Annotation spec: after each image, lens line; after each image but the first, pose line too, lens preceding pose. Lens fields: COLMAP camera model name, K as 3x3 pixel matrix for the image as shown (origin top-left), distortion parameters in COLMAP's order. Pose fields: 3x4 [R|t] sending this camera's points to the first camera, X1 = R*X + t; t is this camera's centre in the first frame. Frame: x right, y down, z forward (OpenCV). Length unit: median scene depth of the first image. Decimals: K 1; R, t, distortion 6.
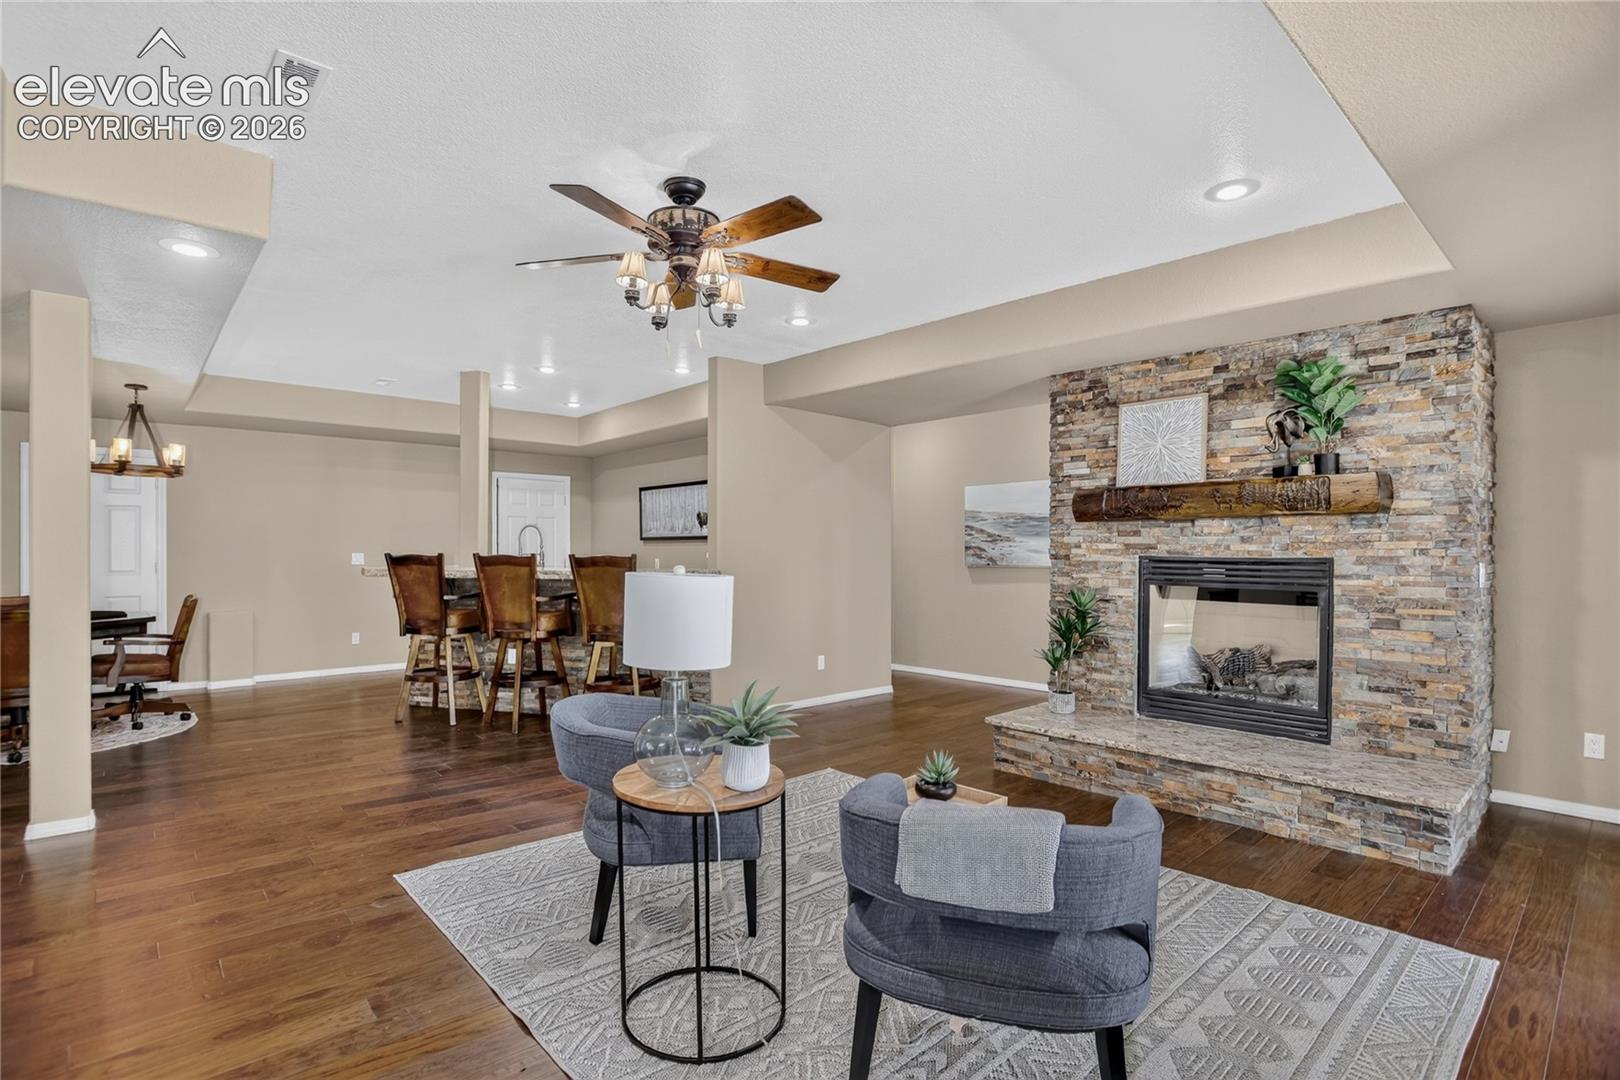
lens RADIAL K [[925.1, 0, 810.0], [0, 925.1, 540.0], [0, 0, 1]] dist [0.003528, 0.001184]
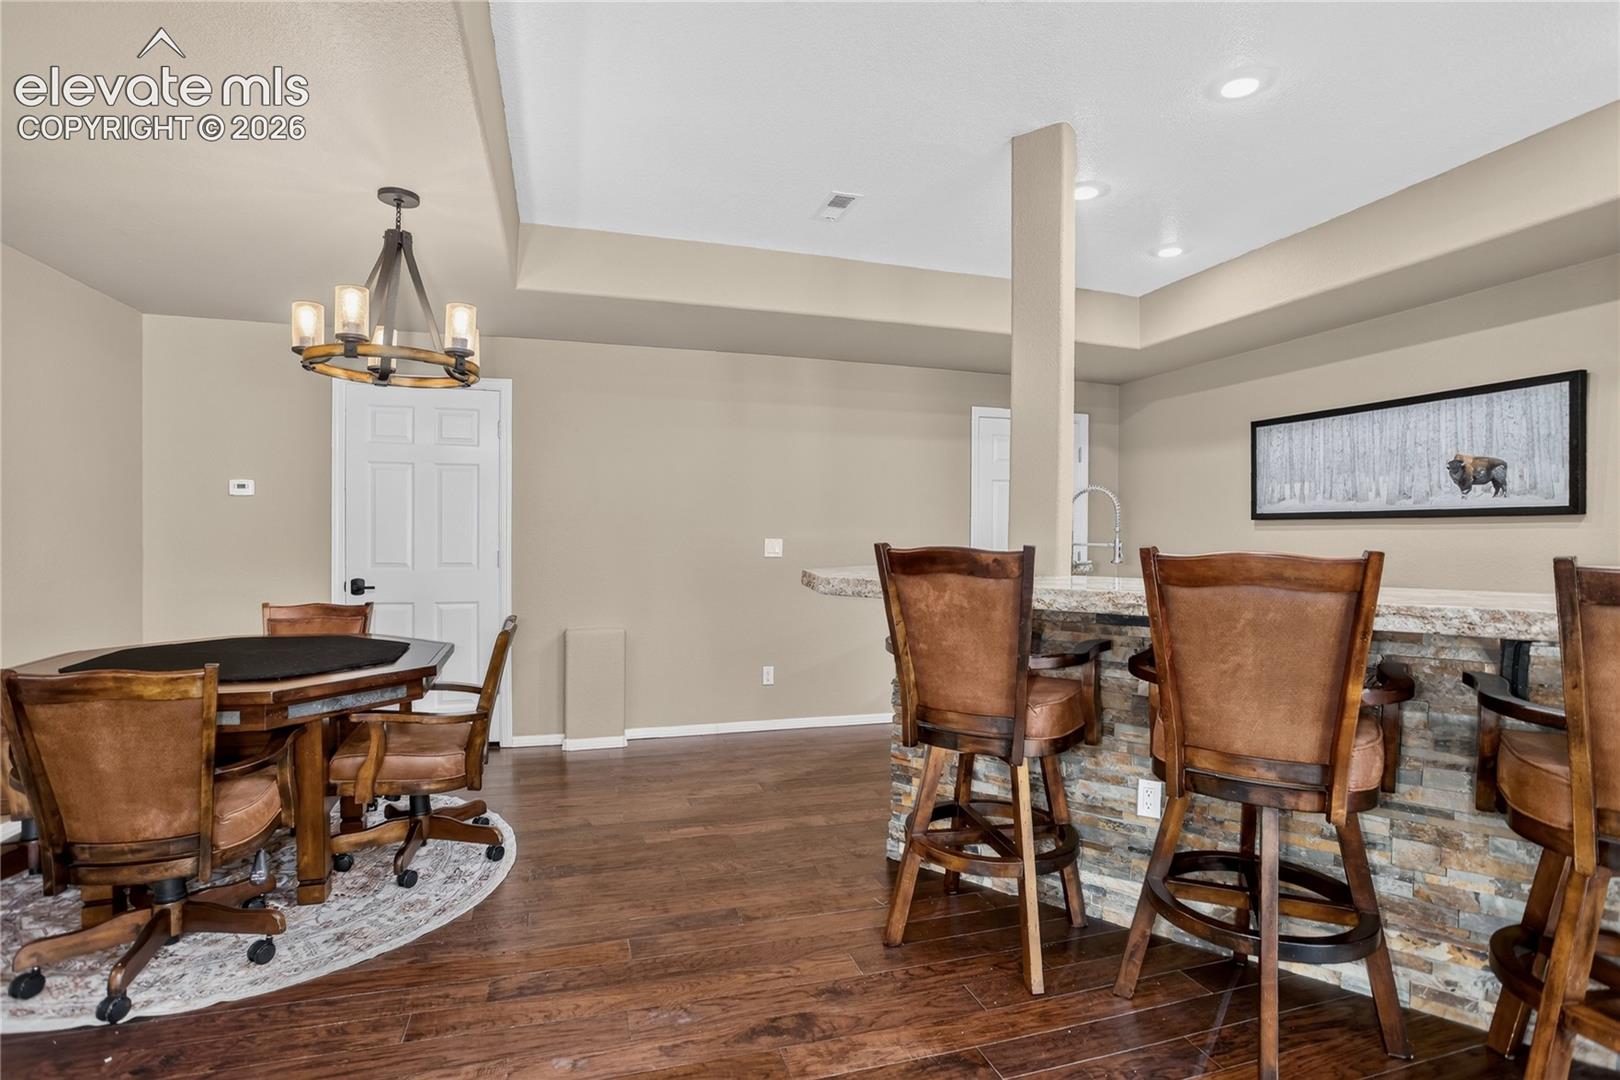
lens RADIAL K [[789.4, 0, 810.0], [0, 789.4, 540.0], [0, 0, 1]] dist [-0.039413, -0.000091]
pose [[0.938411, 0.012789, -0.345285, -0.366677], [-0.006141, 0.999774, 0.020339, 0.006174], [0.345467, -0.016966, 0.938278, 0.665799]]
